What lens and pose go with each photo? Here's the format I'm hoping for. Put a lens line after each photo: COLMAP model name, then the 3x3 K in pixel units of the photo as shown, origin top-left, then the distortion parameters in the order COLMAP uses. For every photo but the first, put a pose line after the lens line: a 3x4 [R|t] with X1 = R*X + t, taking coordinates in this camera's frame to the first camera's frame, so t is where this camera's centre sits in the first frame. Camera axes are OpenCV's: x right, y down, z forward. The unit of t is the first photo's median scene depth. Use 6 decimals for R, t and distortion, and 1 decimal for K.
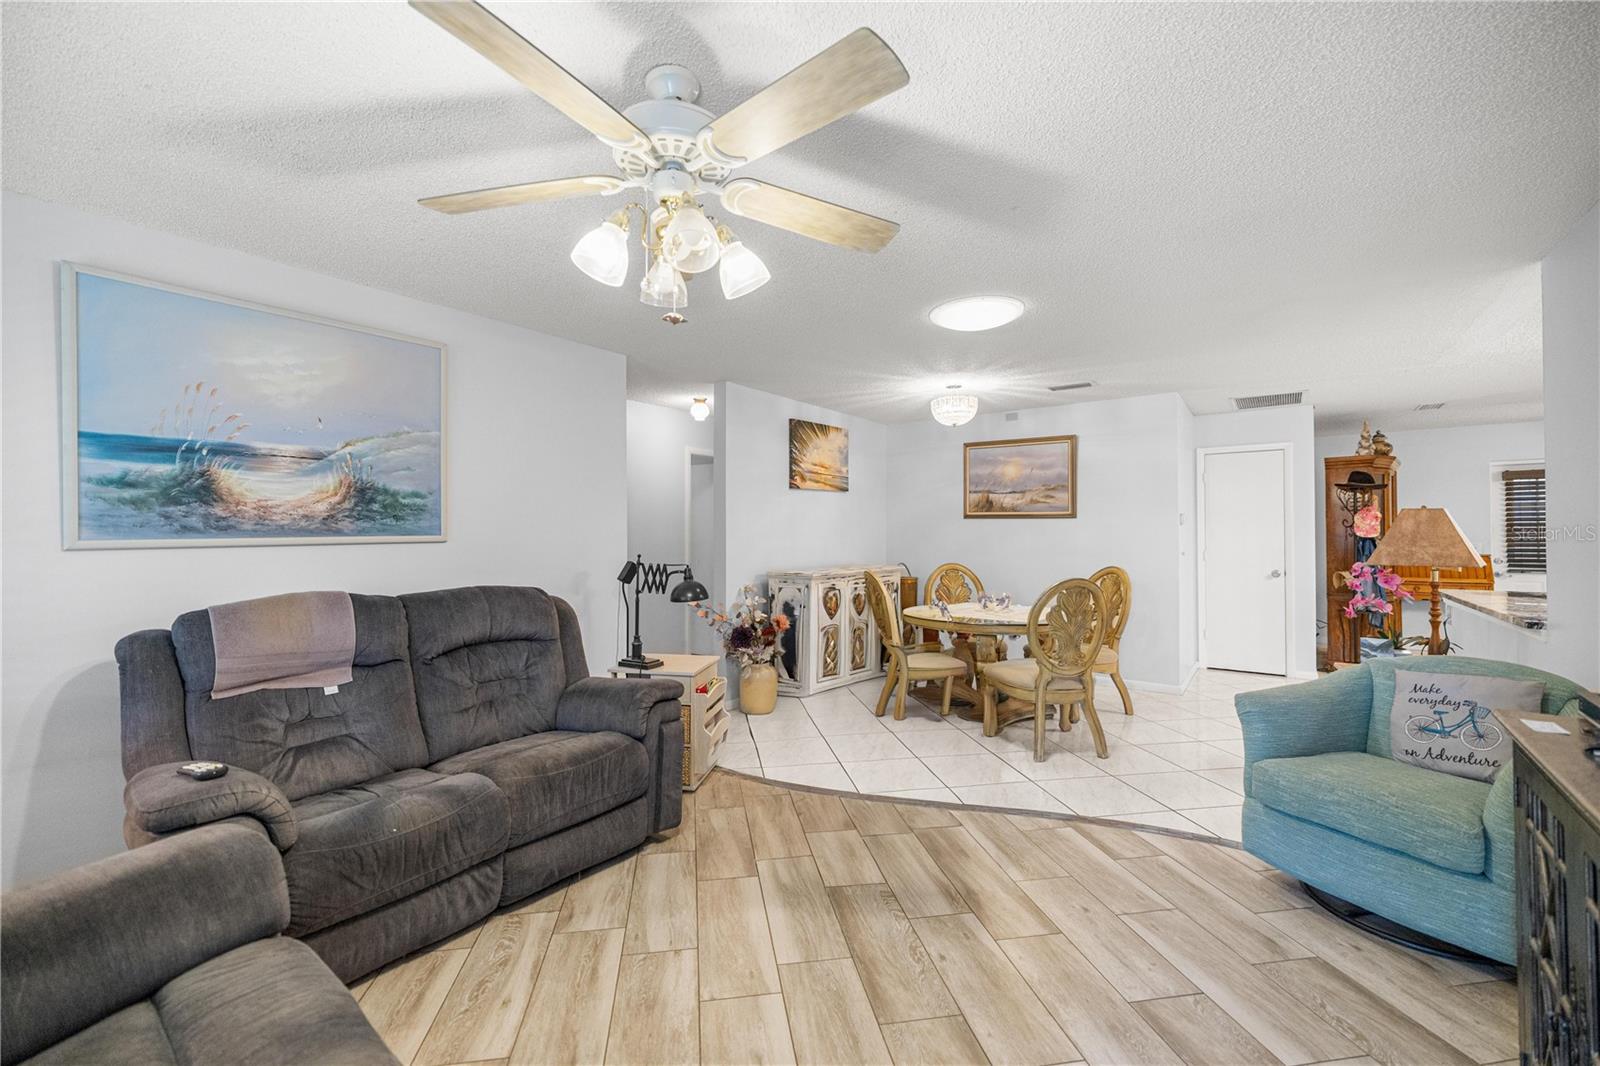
lens RADIAL K [[687.9, 0, 799.4], [0, 687.9, 531.1], [0, 0, 1]] dist [-0.003499, -0.000046]
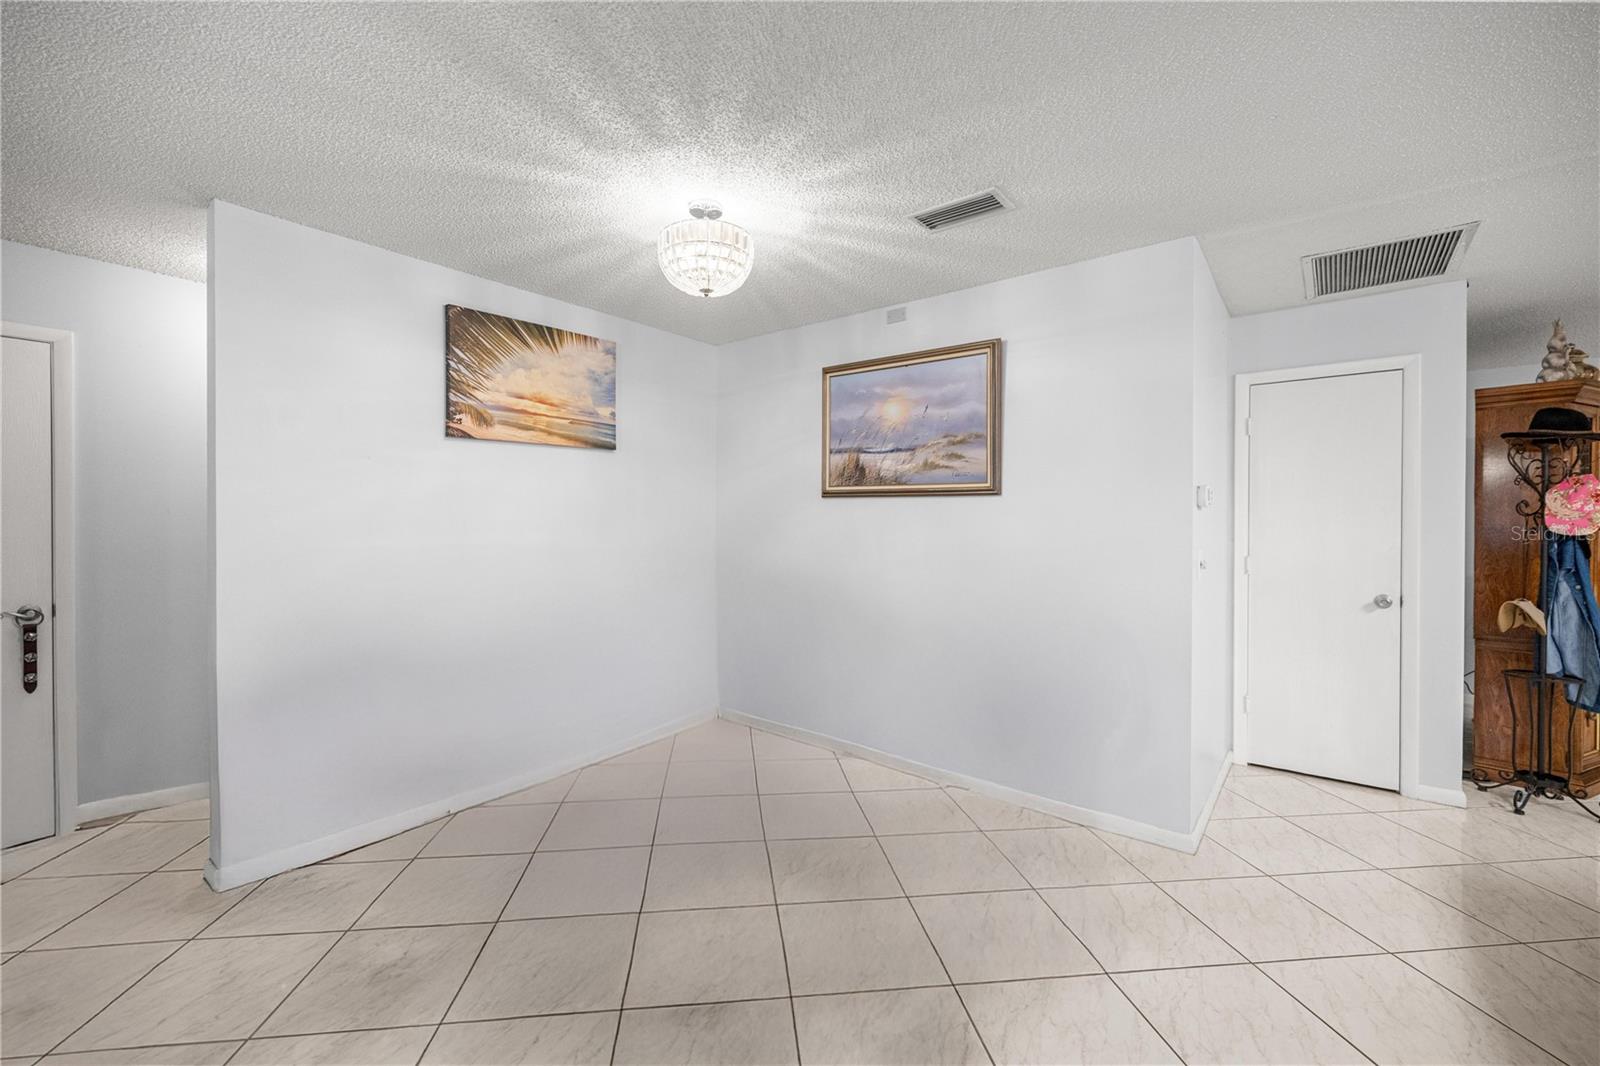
lens RADIAL K [[687.9, 0, 798.1], [0, 687.9, 533.0], [0, 0, 1]] dist [-0.003499, -0.000046]
pose [[0.998852, 0.006588, -0.047442, 0.262921], [-0.005726, 0.999816, 0.018281, 0.001131], [0.047554, -0.017988, 0.998707, 0.444352]]
